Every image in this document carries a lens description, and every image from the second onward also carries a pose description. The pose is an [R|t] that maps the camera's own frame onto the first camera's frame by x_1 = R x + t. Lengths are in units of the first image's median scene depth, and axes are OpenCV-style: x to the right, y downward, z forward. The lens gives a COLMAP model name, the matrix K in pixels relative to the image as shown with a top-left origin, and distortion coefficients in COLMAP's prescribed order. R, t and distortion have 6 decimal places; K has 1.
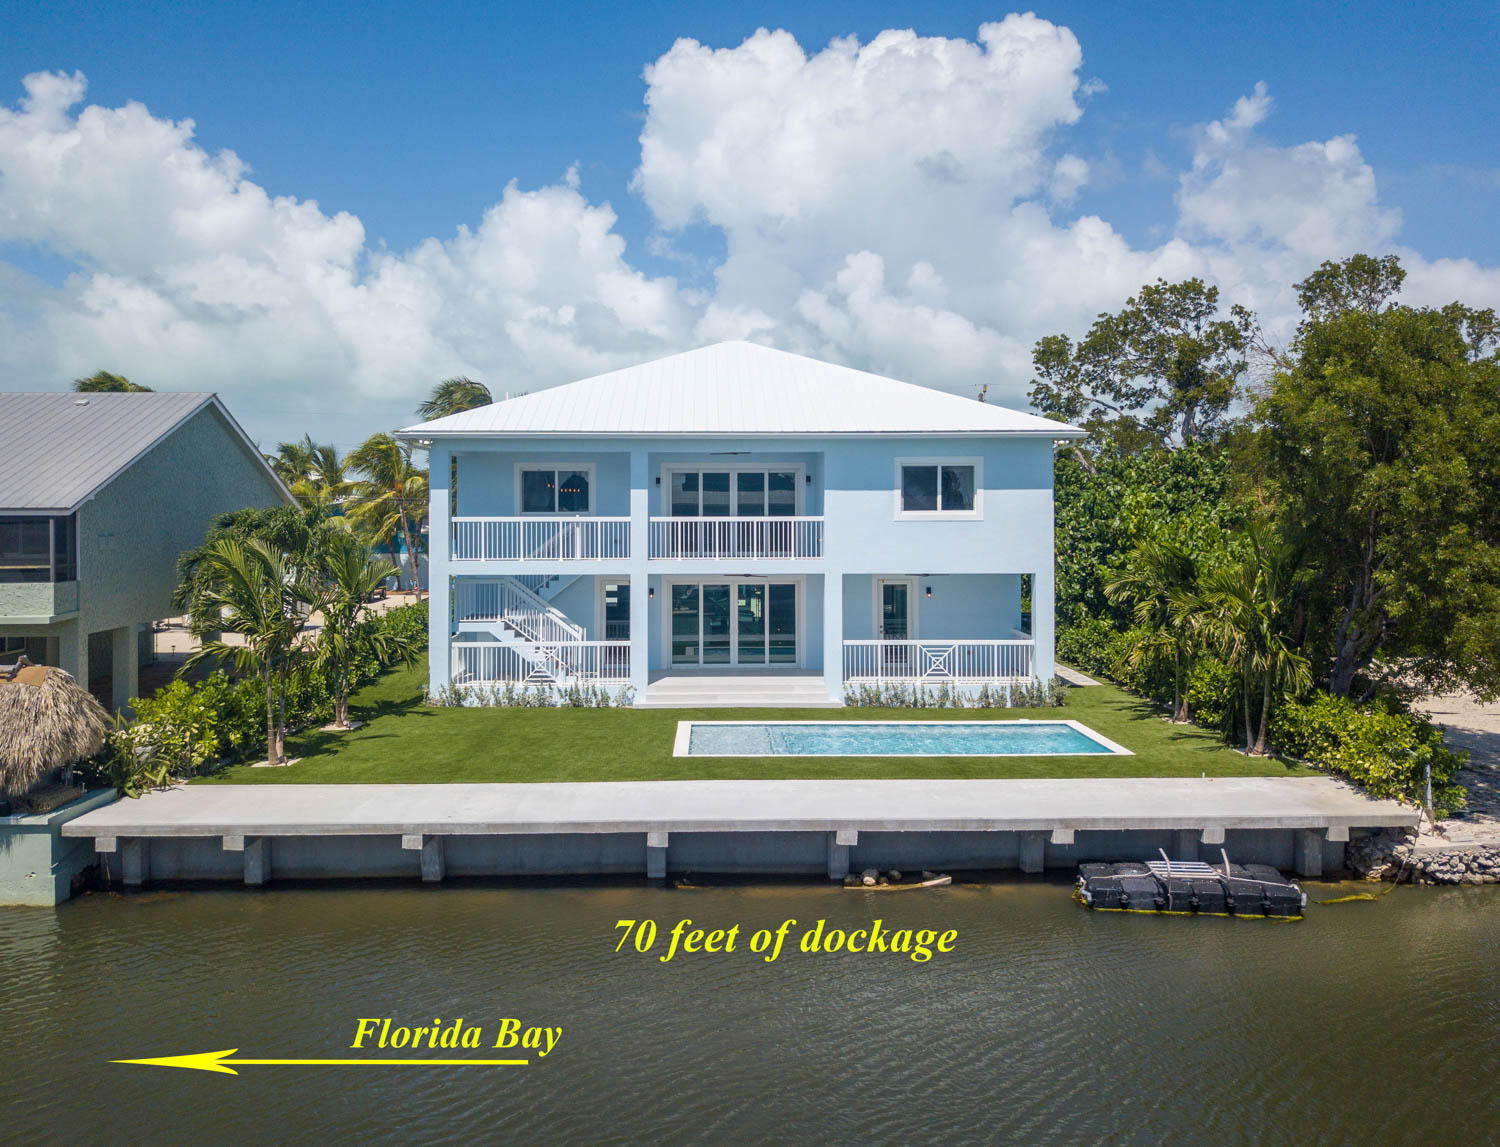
lens RADIAL K [[1191.9, 0, 751.0], [0, 1191.9, 573.2], [0, 0, 1]] dist [0.002690, 0.007374]
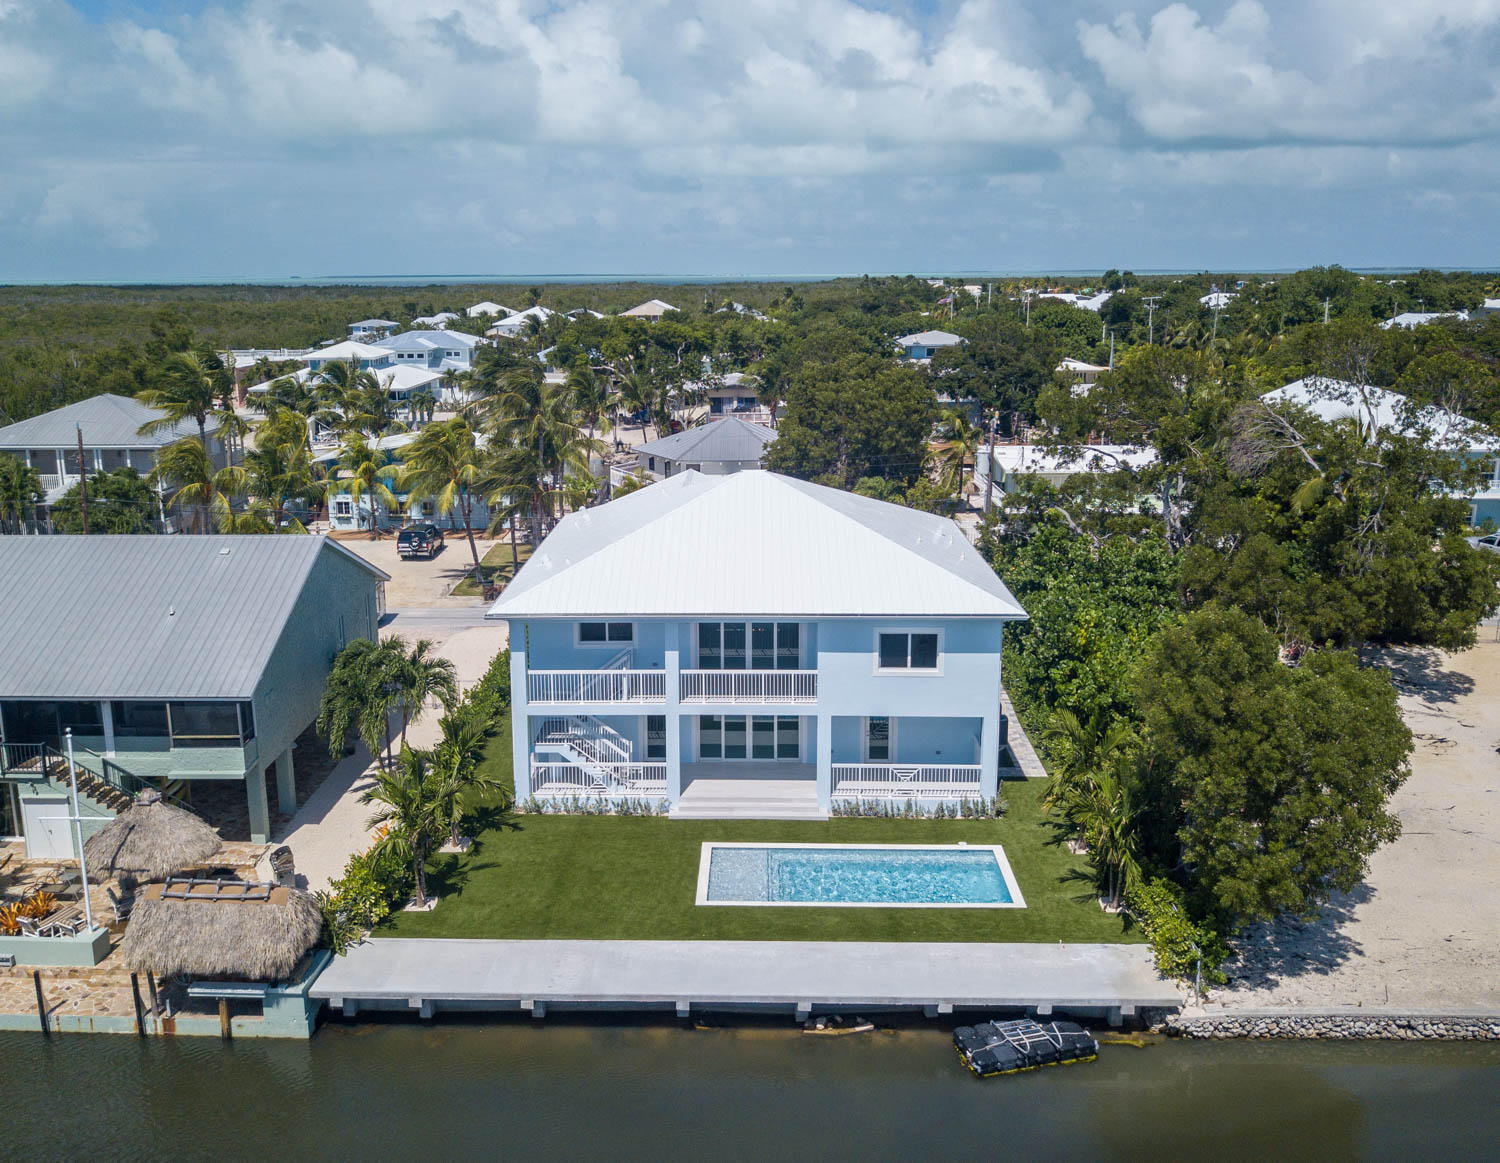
lens RADIAL K [[1373.0, 0, 746.2], [0, 1373.0, 579.7], [0, 0, 1]] dist [0.004325, 0.000000]
pose [[0.998622, 0.008987, -0.051713, 0.060990], [0.002501, 0.975967, 0.217903, -0.467451], [0.052429, -0.217732, 0.974599, -0.410562]]
